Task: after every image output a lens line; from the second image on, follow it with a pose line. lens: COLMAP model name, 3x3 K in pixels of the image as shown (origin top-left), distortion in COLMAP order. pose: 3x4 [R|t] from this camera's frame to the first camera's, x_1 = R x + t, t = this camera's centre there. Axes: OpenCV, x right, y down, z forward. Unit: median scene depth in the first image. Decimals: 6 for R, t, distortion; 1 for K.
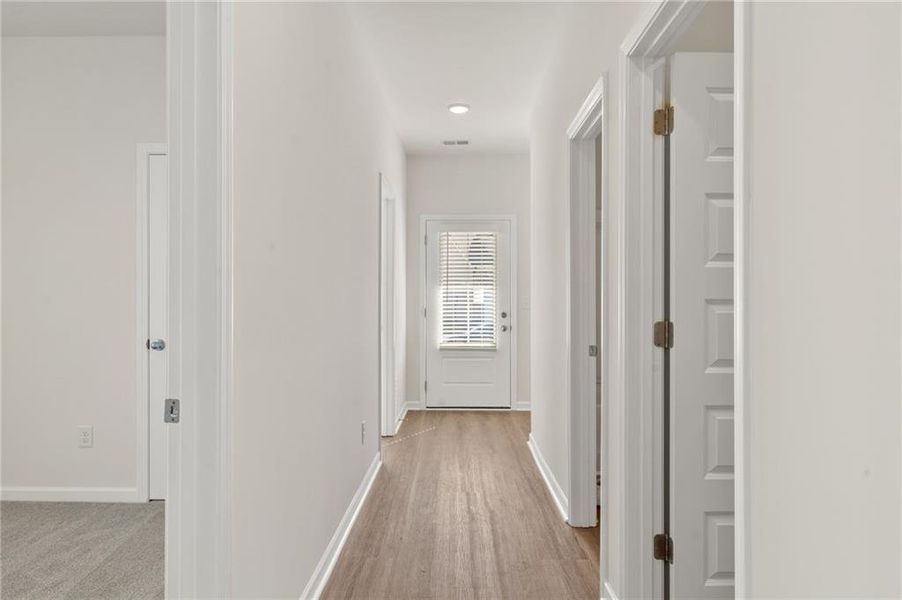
lens RADIAL K [[611.0, 0, 451.1], [0, 611.0, 303.5], [0, 0, 1]] dist [0.007844, 0.001890]
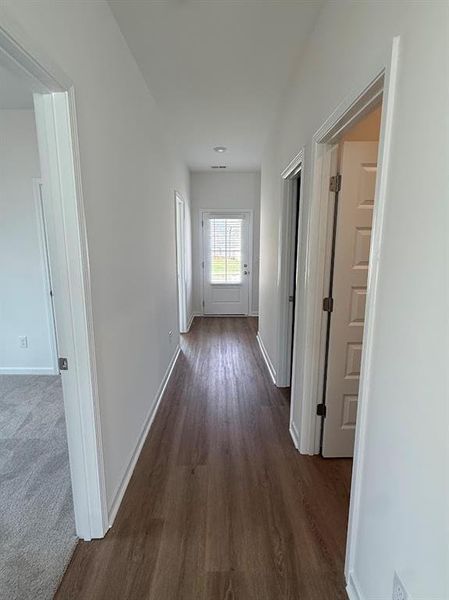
lens RADIAL K [[323.5, 0, 225.2], [0, 323.5, 298.1], [0, 0, 1]] dist [-0.001373, -0.000353]
pose [[0.999810, -0.004547, 0.018933, 0.010511], [0.000914, 0.982240, 0.187626, -0.107528], [-0.019450, -0.187573, 0.982058, 0.029939]]
